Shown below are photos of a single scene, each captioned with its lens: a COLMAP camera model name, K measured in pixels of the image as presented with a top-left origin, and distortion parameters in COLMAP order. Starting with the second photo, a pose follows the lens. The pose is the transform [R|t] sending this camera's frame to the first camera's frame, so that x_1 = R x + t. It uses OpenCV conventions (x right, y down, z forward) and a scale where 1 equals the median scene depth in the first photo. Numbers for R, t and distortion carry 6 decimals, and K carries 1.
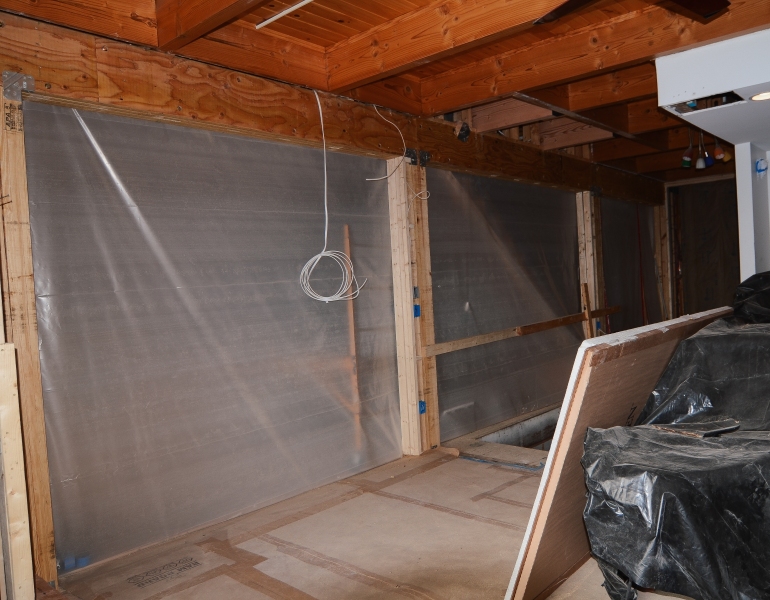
lens RADIAL K [[575.4, 0, 385.8], [0, 575.4, 300.9], [0, 0, 1]] dist [-0.016536, 0.005252]
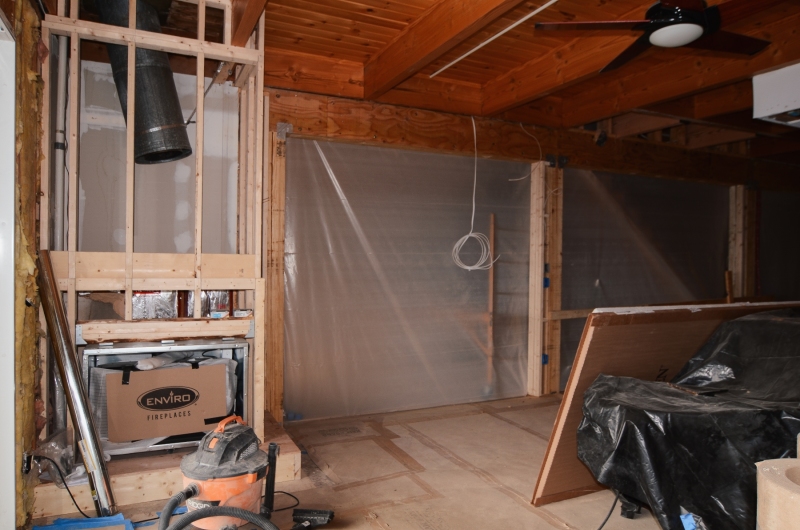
lens RADIAL K [[550.8, 0, 399.9], [0, 550.8, 262.0], [0, 0, 1]] dist [-0.003175, 0.007952]
pose [[0.902979, 0.064291, -0.424847, 0.321535], [-0.070884, 0.997485, 0.000288, -0.006327], [0.423797, 0.029855, 0.905265, -0.273328]]
